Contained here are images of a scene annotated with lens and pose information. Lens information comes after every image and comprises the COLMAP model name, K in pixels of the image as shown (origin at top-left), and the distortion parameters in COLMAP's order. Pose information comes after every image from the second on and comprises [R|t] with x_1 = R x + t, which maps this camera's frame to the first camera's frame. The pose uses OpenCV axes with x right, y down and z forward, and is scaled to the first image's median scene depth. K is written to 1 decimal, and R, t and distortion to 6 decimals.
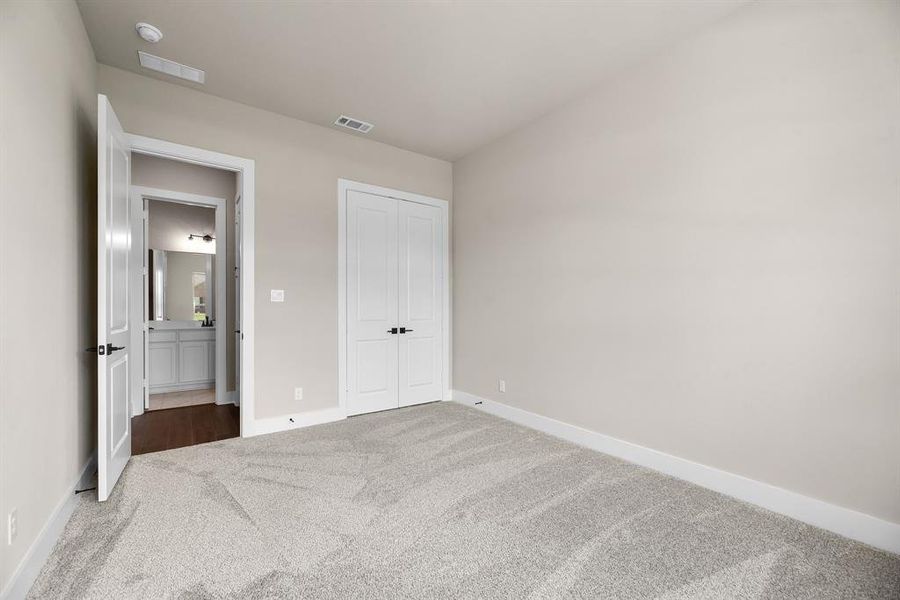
lens RADIAL K [[369.4, 0, 450.0], [0, 369.4, 300.0], [0, 0, 1]] dist [-0.000721, -0.000079]
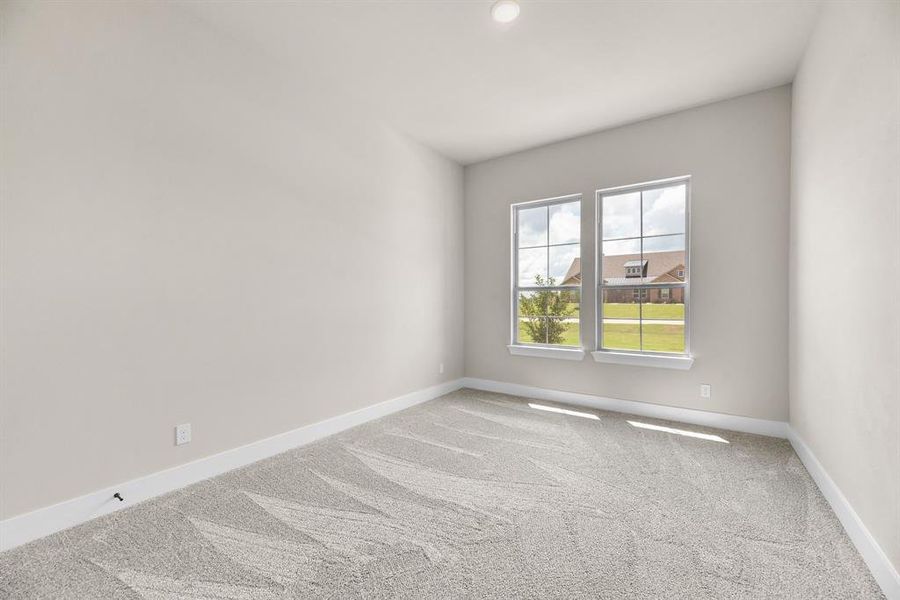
lens RADIAL K [[369.4, 0, 450.0], [0, 369.4, 300.0], [0, 0, 1]] dist [-0.000721, -0.000079]
pose [[-0.311003, 0.002362, 0.950406, -0.680845], [-0.011114, 0.999920, -0.006121, 0.022590], [-0.950344, -0.012466, -0.310952, 0.964996]]
